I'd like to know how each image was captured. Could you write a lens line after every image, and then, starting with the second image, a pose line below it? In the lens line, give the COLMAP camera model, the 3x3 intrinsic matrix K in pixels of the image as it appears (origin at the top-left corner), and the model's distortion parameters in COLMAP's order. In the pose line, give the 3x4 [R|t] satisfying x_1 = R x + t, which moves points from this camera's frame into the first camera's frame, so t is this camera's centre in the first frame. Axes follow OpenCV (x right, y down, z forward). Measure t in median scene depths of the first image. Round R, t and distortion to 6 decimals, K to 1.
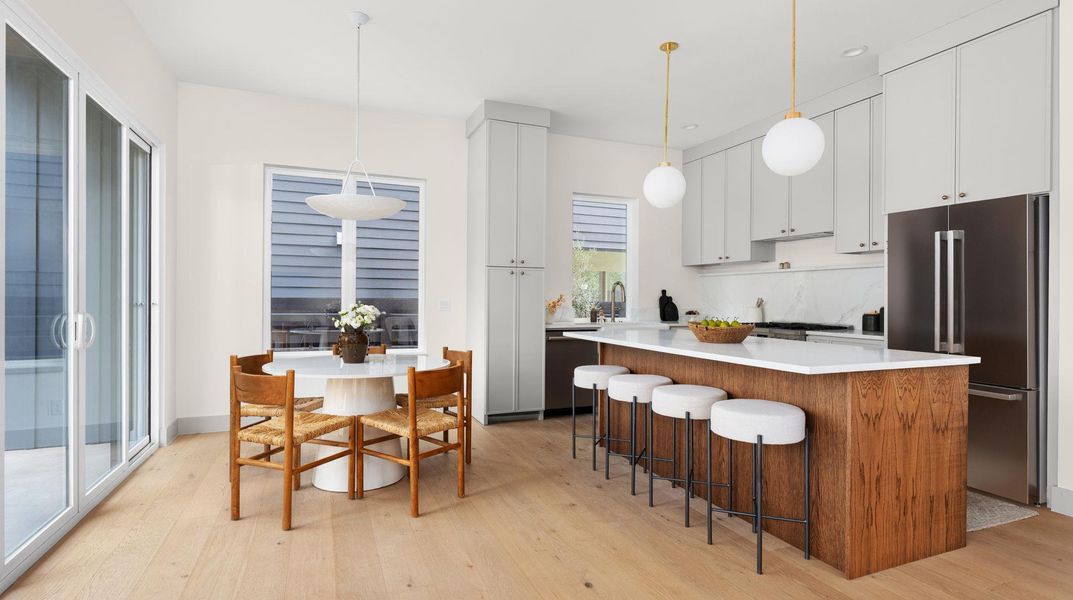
lens RADIAL K [[525.3, 0, 535.3], [0, 525.3, 298.8], [0, 0, 1]] dist [-0.001803, 0.000024]
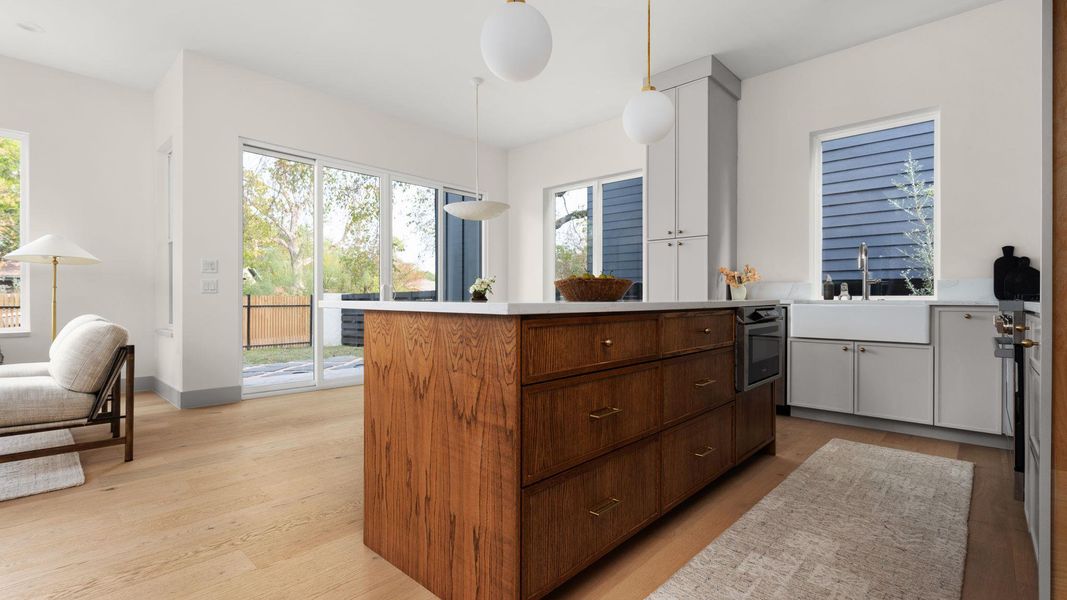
lens RADIAL K [[480.5, 0, 533.2], [0, 480.5, 297.8], [0, 0, 1]] dist [-0.001778, 0.000082]
pose [[0.414062, -0.008532, -0.910209, 0.777317], [0.001753, 0.999962, -0.008576, 0.065482], [0.910247, 0.001955, 0.414061, 0.489222]]
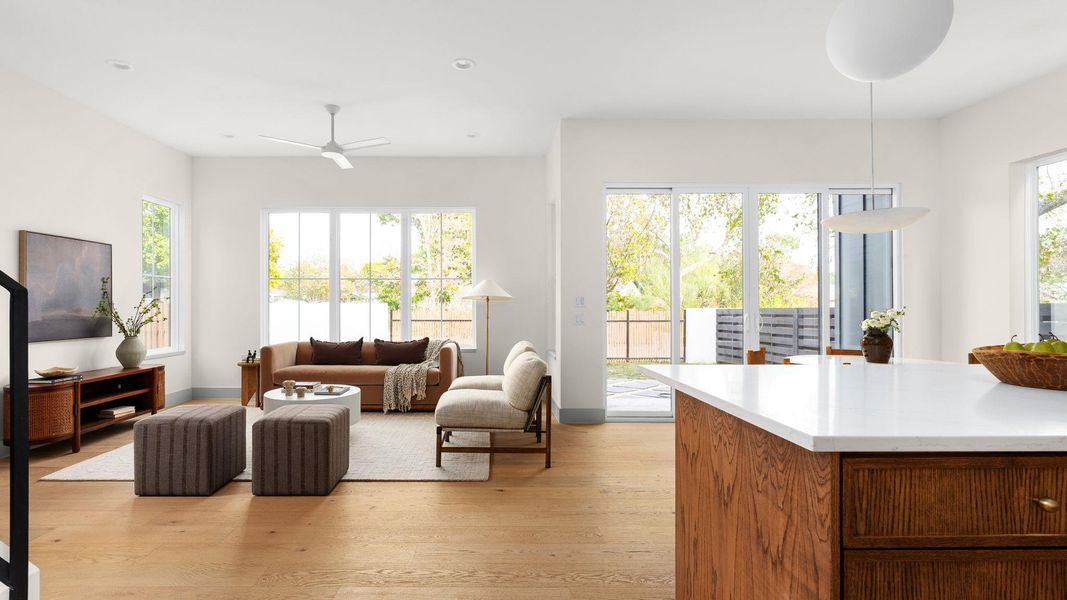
lens RADIAL K [[500.1, 0, 488.9], [0, 500.1, 302.2], [0, 0, 1]] dist [-0.003011, -0.000425]
pose [[-0.384853, -0.012711, -0.922890, 0.771688], [-0.001706, 0.999913, -0.013060, 0.008741], [0.922976, -0.003451, -0.384841, 0.547544]]
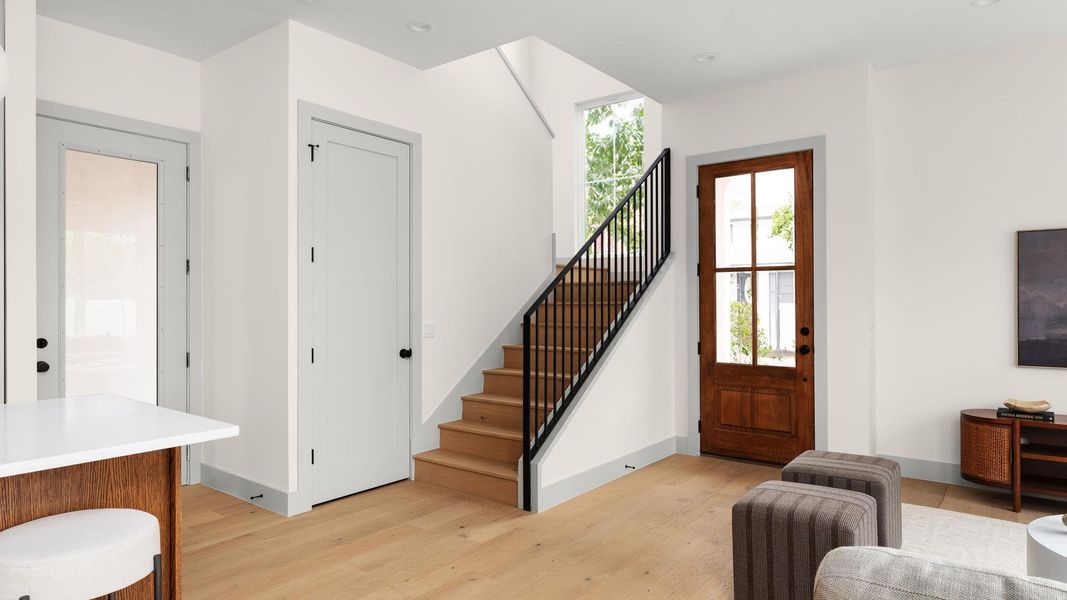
lens RADIAL K [[627.1, 0, 535.5], [0, 627.1, 304.0], [0, 0, 1]] dist [0.004374, 0.001570]
pose [[-0.495167, -0.009517, 0.868746, -0.255707], [-0.001650, 0.999948, 0.010014, -0.031218], [-0.868796, 0.003525, -0.495157, 0.532776]]
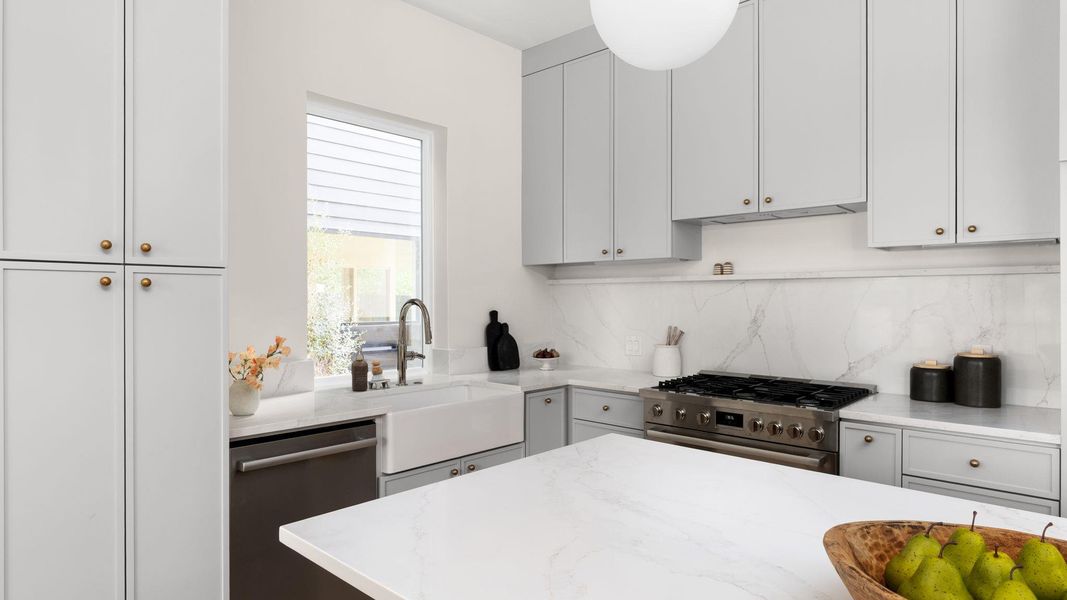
lens RADIAL K [[608.6, 0, 530.8], [0, 608.6, 297.6], [0, 0, 1]] dist [0.001014, 0.000359]
pose [[0.908518, -0.007063, 0.417785, 0.041319], [0.007848, 0.999969, -0.000160, -0.045806], [-0.417771, 0.003424, 0.908546, 0.674020]]
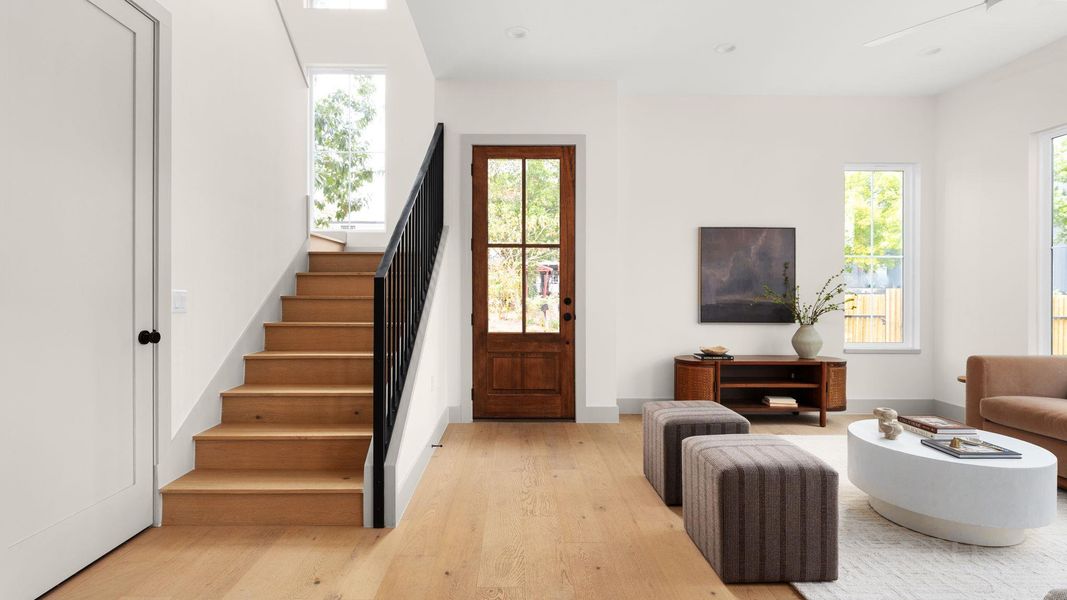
lens RADIAL K [[496.7, 0, 520.8], [0, 496.7, 294.5], [0, 0, 1]] dist [-0.006428, -0.000420]
pose [[-0.927390, -0.012912, 0.373873, 0.193093], [-0.010736, 0.999911, 0.007903, 0.007895], [-0.373942, 0.003315, -0.927446, 0.552988]]
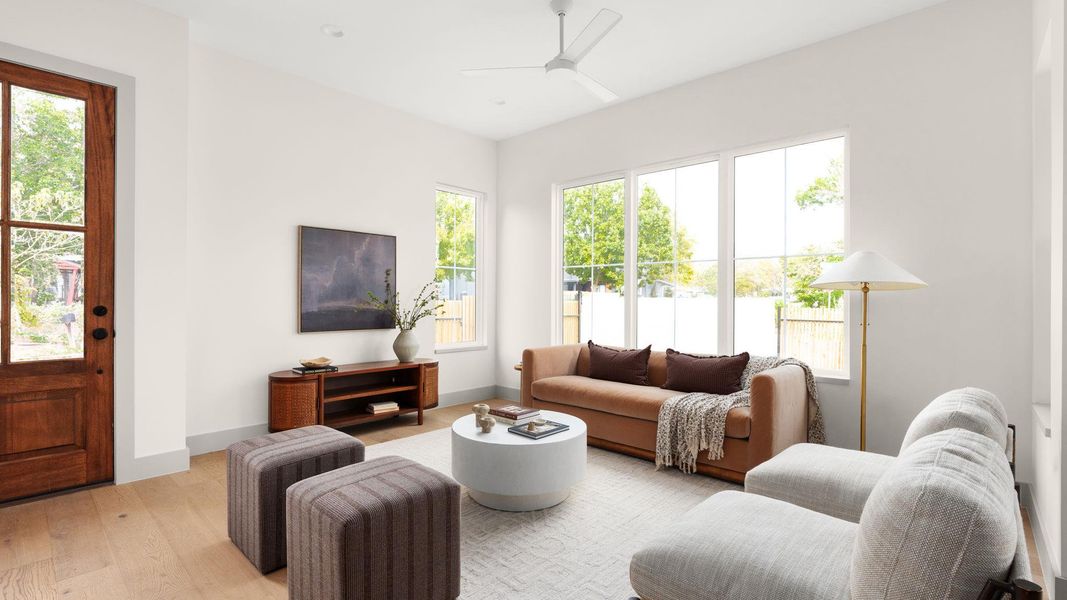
lens RADIAL K [[480.5, 0, 533.2], [0, 480.5, 297.8], [0, 0, 1]] dist [-0.001778, 0.000082]
pose [[-0.908558, -0.014586, -0.417504, 0.213526], [-0.012724, 0.999893, -0.007243, 0.007236], [0.417565, -0.001269, -0.908646, 0.437425]]
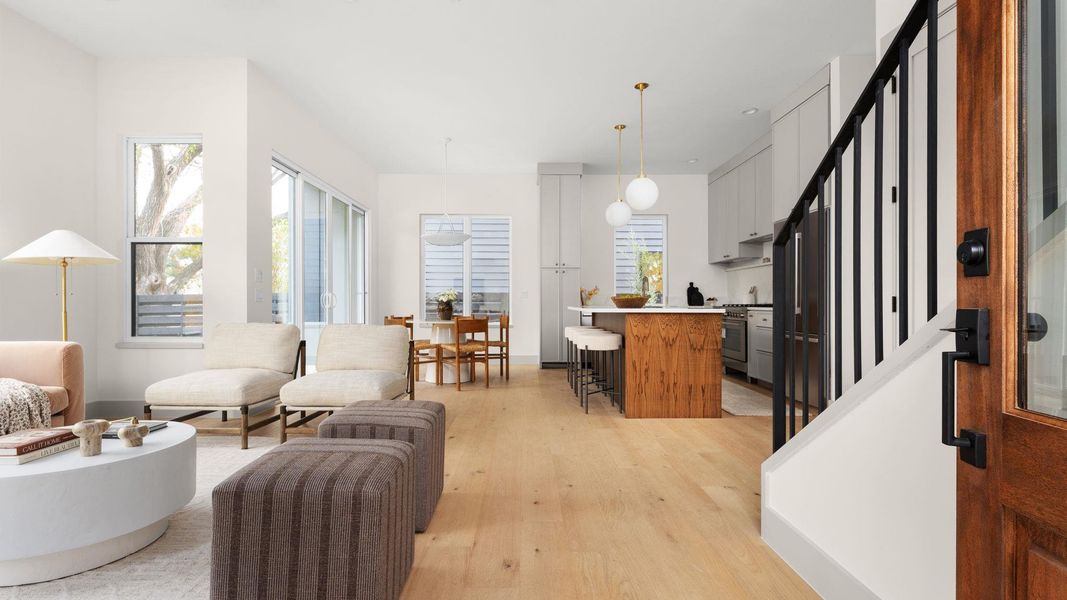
lens RADIAL K [[495.5, 0, 527.7], [0, 495.5, 302.1], [0, 0, 1]] dist [-0.002663, -0.000074]
pose [[0.926574, -0.005522, -0.376072, 0.510917], [0.004762, 0.999984, -0.002952, 0.052887], [0.376083, 0.000944, 0.926586, -0.466675]]
